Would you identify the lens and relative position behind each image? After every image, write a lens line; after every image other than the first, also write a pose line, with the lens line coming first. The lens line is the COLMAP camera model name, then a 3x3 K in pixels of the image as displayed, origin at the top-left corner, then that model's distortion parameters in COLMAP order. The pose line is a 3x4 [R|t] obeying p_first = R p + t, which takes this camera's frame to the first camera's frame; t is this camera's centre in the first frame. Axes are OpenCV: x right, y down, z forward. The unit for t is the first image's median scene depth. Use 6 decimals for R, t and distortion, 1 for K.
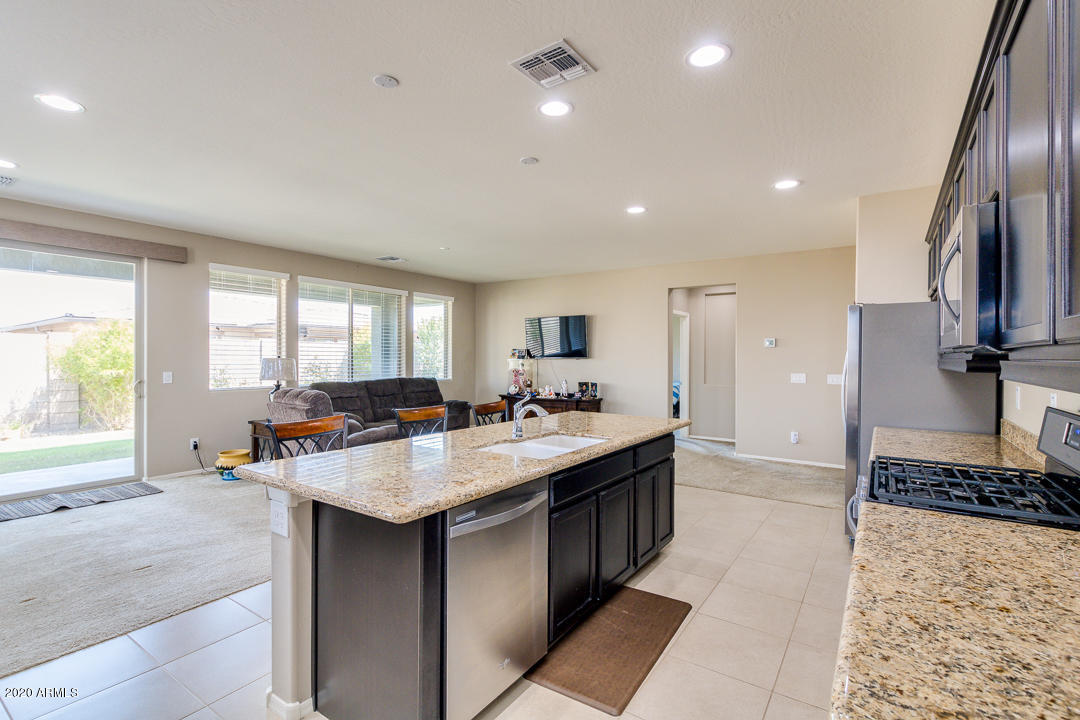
lens RADIAL K [[498.0, 0, 545.6], [0, 498.0, 357.2], [0, 0, 1]] dist [0.005583, -0.000147]
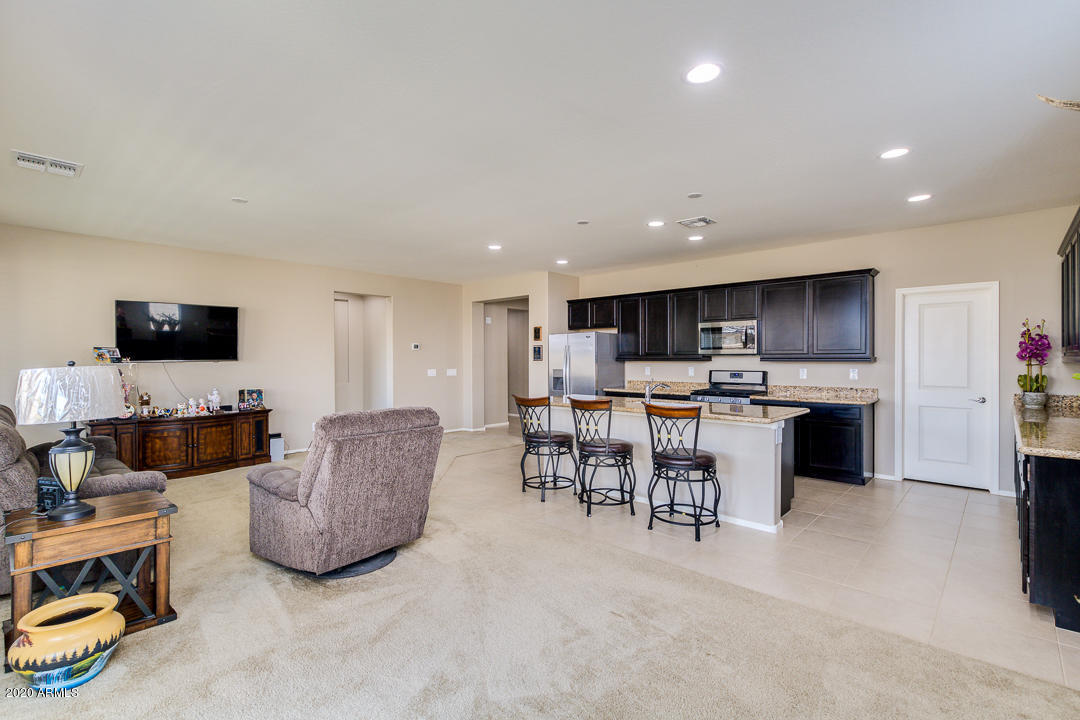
lens RADIAL K [[491.4, 0, 545.7], [0, 491.4, 357.1], [0, 0, 1]] dist [0.000451, -0.000614]
pose [[0.153286, -0.005404, 0.988167, -0.832102], [0.004437, 0.999979, 0.004780, -0.006680], [-0.988172, 0.003652, 0.153307, 0.495127]]
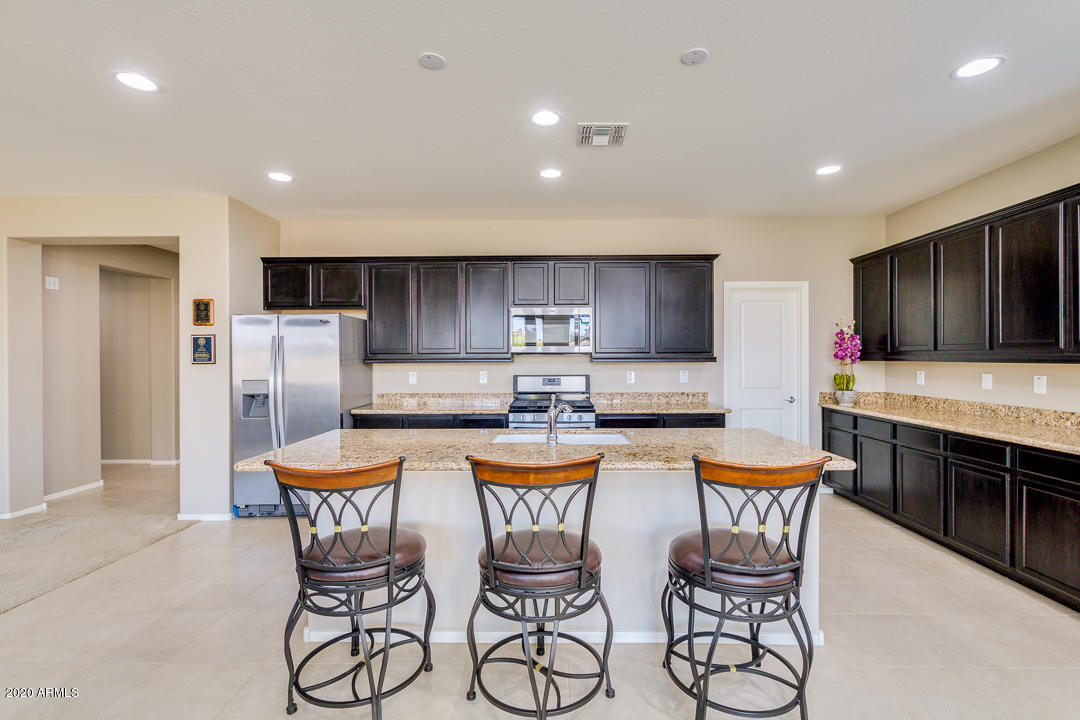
lens RADIAL K [[491.4, 0, 545.7], [0, 491.4, 357.1], [0, 0, 1]] dist [0.000451, -0.000614]
pose [[-0.544965, -0.003714, 0.838451, -0.381987], [0.001104, 0.999986, 0.005147, -0.003584], [-0.838458, 0.003731, -0.544953, 0.687318]]
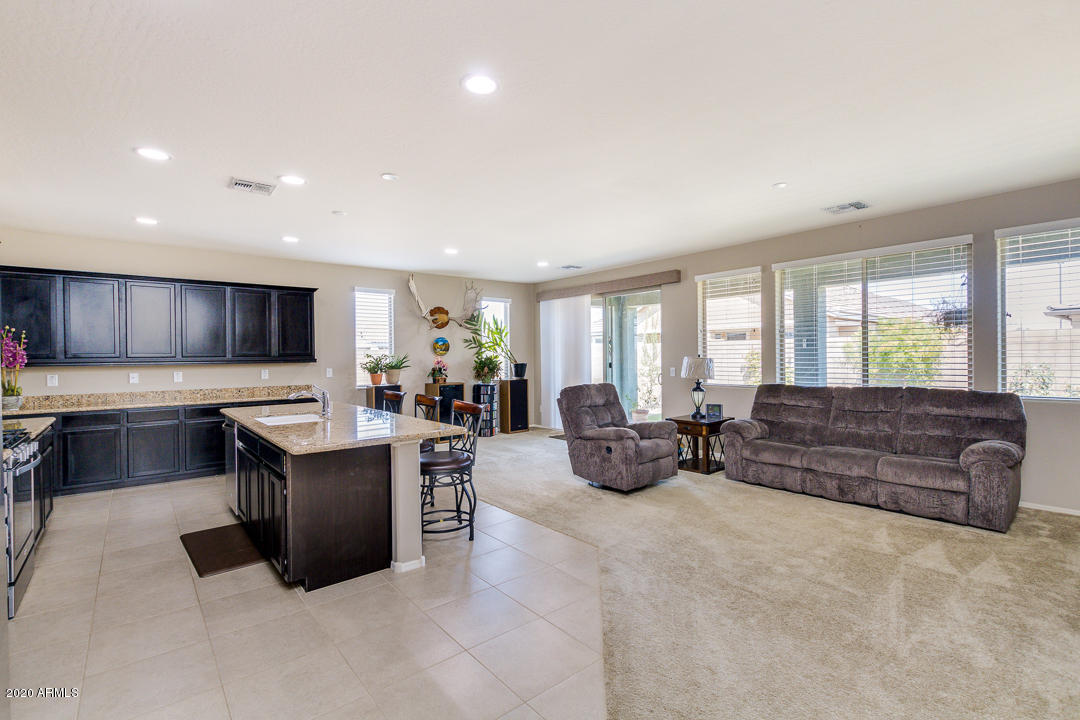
lens RADIAL K [[498.0, 0, 545.6], [0, 498.0, 357.2], [0, 0, 1]] dist [0.005583, -0.000147]
pose [[-0.280634, -0.001706, -0.959813, 0.516094], [0.010800, 0.999929, -0.004935, 0.003316], [0.959754, -0.011751, -0.280596, 0.919892]]
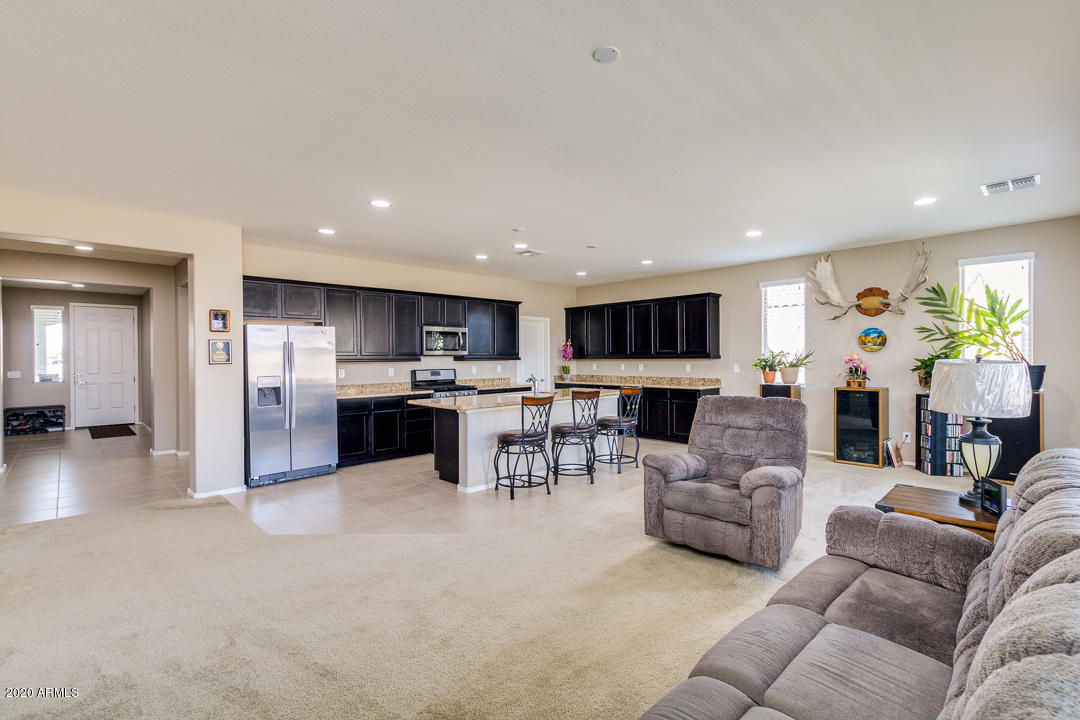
lens RADIAL K [[498.0, 0, 545.6], [0, 498.0, 357.2], [0, 0, 1]] dist [0.005583, -0.000147]
pose [[-0.978039, 0.001732, 0.208416, -0.258565], [0.002327, 0.999994, 0.002606, -0.003951], [-0.208410, 0.003034, -0.978037, 1.410392]]
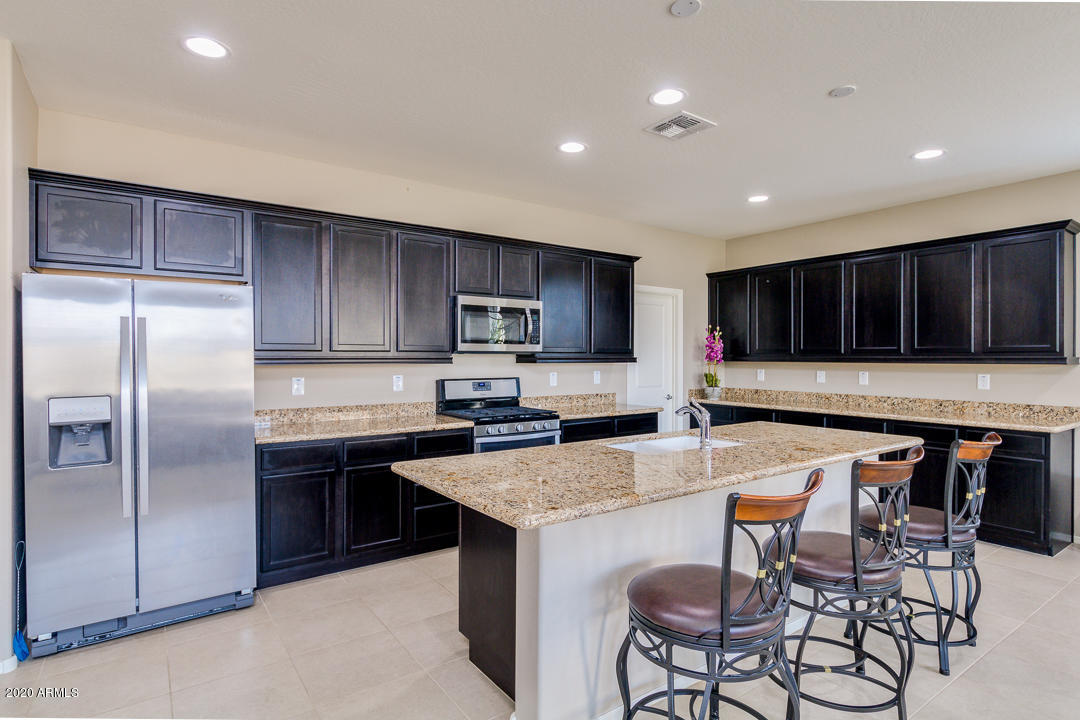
lens RADIAL K [[547.1, 0, 540.0], [0, 547.1, 360.0], [0, 0, 1]] dist [-0.002281, -0.000588]
pose [[-0.932488, -0.009484, 0.361077, -0.066746], [-0.006737, 0.999938, 0.008866, -0.002543], [-0.361139, 0.005834, -0.932494, 0.906740]]
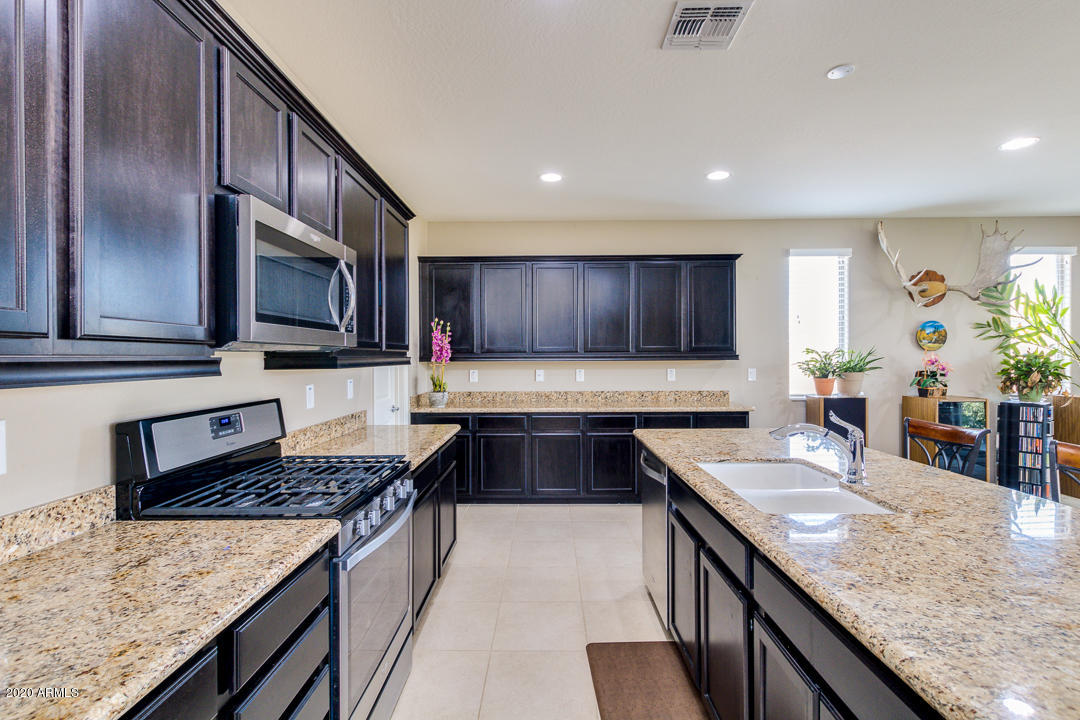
lens RADIAL K [[498.0, 0, 545.6], [0, 498.0, 357.2], [0, 0, 1]] dist [0.005583, -0.000147]
pose [[-0.830722, -0.000458, -0.556687, 0.277084], [0.000364, 0.999999, -0.001366, 0.000550], [0.556687, -0.001337, -0.830721, 0.596329]]
